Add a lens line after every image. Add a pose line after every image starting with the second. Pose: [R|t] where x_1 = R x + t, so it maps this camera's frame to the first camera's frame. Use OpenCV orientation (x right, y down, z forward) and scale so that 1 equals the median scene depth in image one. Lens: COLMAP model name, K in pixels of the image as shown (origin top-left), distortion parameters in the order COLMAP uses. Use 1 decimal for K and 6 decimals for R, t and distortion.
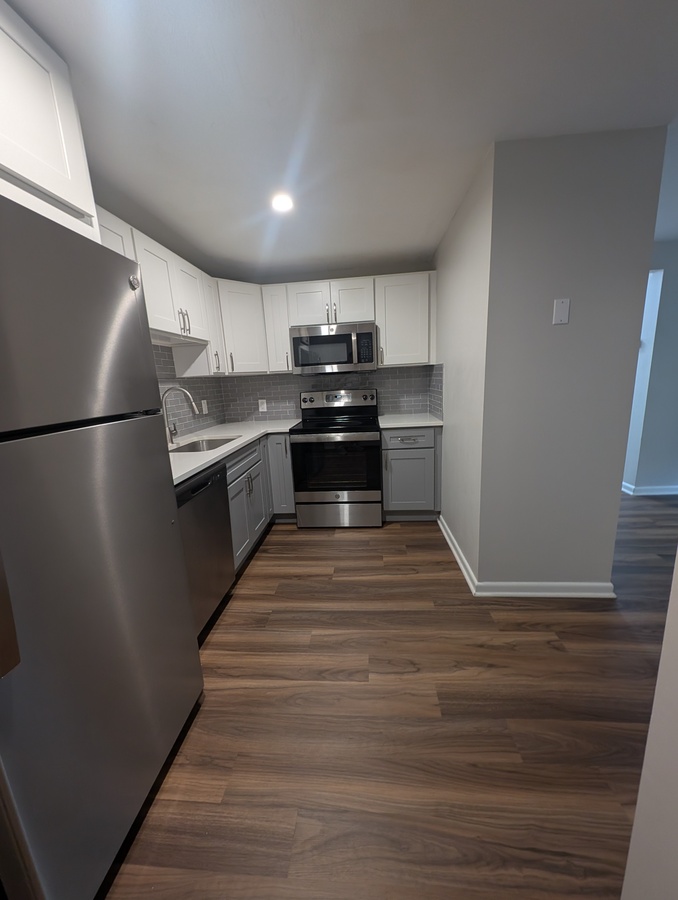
lens RADIAL K [[347.8, 0, 335.0], [0, 347.8, 453.2], [0, 0, 1]] dist [0.014972, -0.000437]
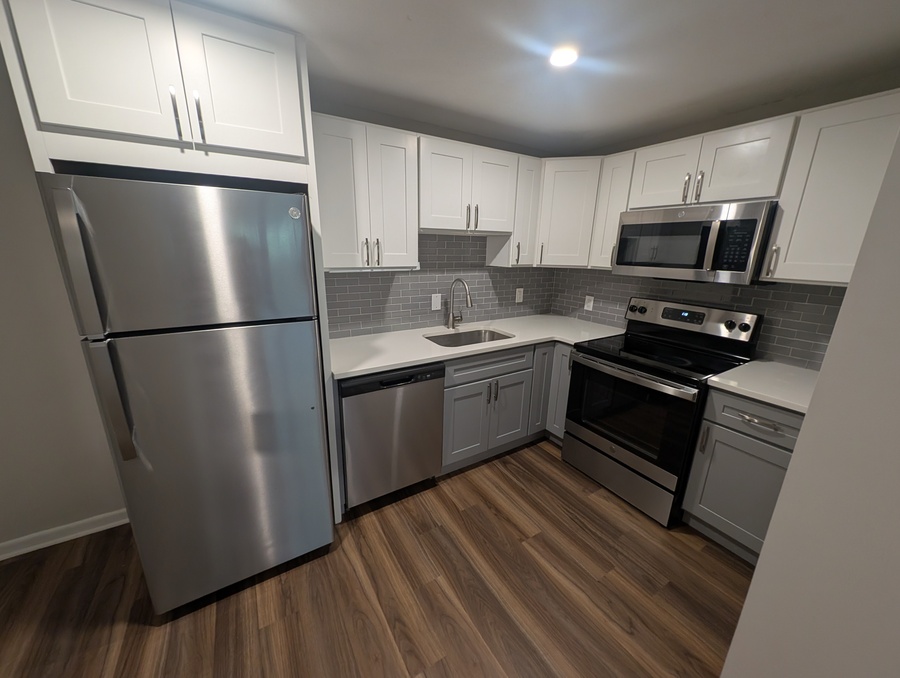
lens RADIAL K [[347.8, 0, 450.0], [0, 347.8, 339.0], [0, 0, 1]] dist [0.014972, -0.000437]
pose [[0.588246, 0.272031, -0.761555, 0.328210], [-0.213709, 0.960538, 0.178034, -0.170014], [0.779933, 0.058023, 0.623168, 0.290117]]
